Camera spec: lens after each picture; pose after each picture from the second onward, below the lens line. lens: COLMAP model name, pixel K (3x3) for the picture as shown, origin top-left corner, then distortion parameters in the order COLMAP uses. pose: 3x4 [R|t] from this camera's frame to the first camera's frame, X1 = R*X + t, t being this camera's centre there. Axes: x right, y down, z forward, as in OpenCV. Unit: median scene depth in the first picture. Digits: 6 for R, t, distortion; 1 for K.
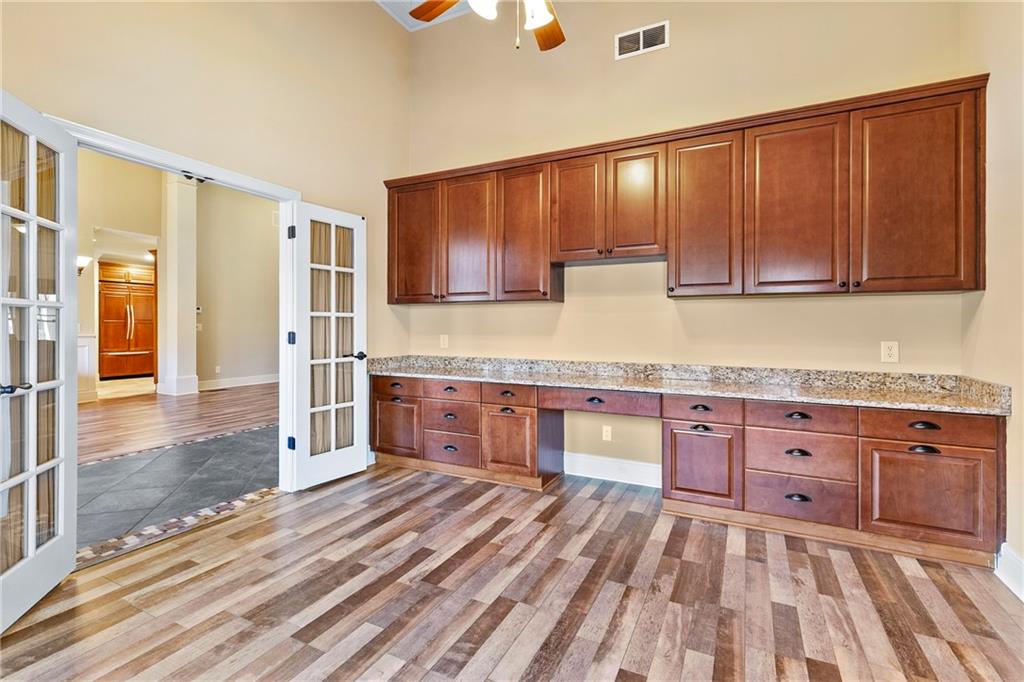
lens RADIAL K [[465.7, 0, 510.4], [0, 465.7, 332.8], [0, 0, 1]] dist [0.007915, -0.001334]
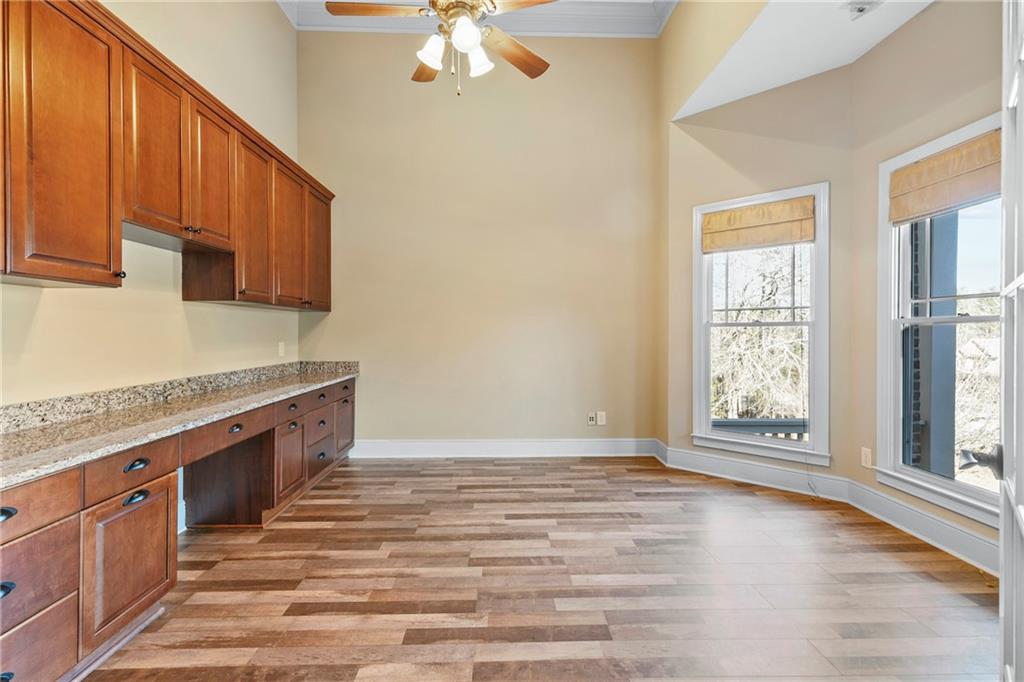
lens RADIAL K [[465.7, 0, 511.1], [0, 465.7, 333.9], [0, 0, 1]] dist [0.007915, -0.001334]
pose [[-0.474742, -0.009626, 0.880073, -0.940376], [0.008407, 0.999845, 0.015471, -0.028427], [-0.880085, 0.014744, -0.474587, 1.248416]]
